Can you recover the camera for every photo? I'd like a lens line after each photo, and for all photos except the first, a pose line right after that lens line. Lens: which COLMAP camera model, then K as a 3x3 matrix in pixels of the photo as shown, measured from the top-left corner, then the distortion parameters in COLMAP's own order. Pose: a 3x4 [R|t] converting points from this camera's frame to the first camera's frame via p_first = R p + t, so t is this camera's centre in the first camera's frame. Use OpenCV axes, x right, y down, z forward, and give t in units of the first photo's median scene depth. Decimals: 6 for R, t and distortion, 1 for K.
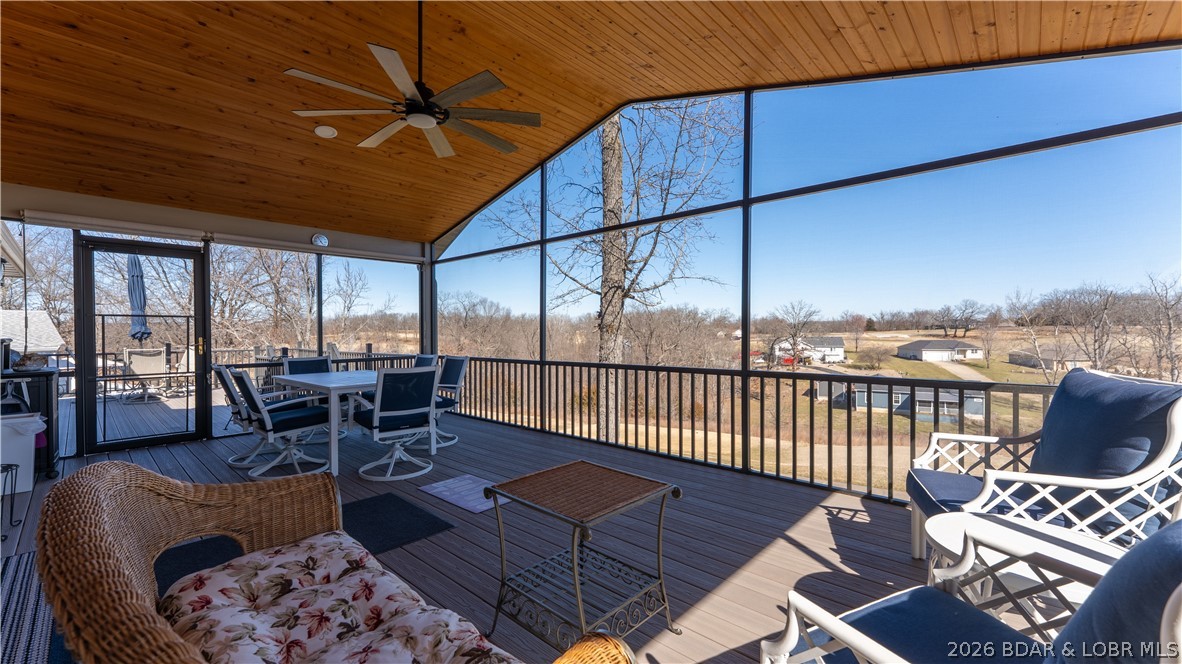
lens RADIAL K [[486.2, 0, 580.2], [0, 486.2, 323.3], [0, 0, 1]] dist [-0.008177, -0.000754]
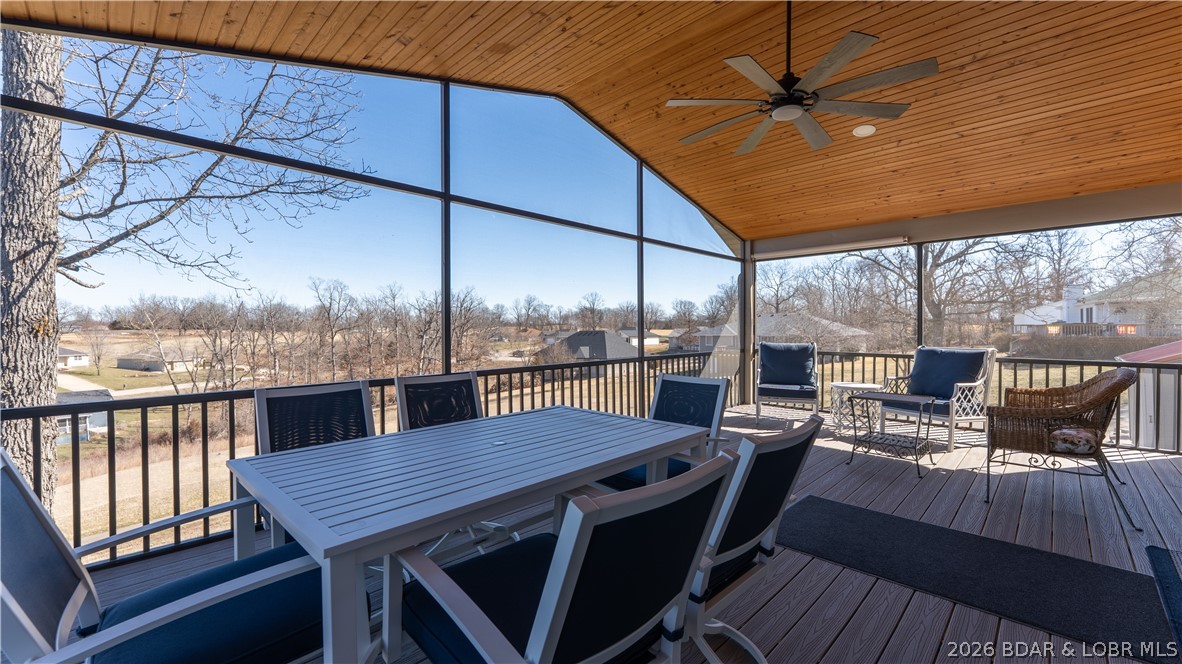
lens RADIAL K [[486.2, 0, 591.9], [0, 486.2, 342.9], [0, 0, 1]] dist [-0.008177, -0.000754]
pose [[0.036226, -0.020695, 0.999129, -0.403610], [-0.012079, 0.999703, 0.021144, 0.011924], [-0.999271, -0.012834, 0.035966, 0.422097]]
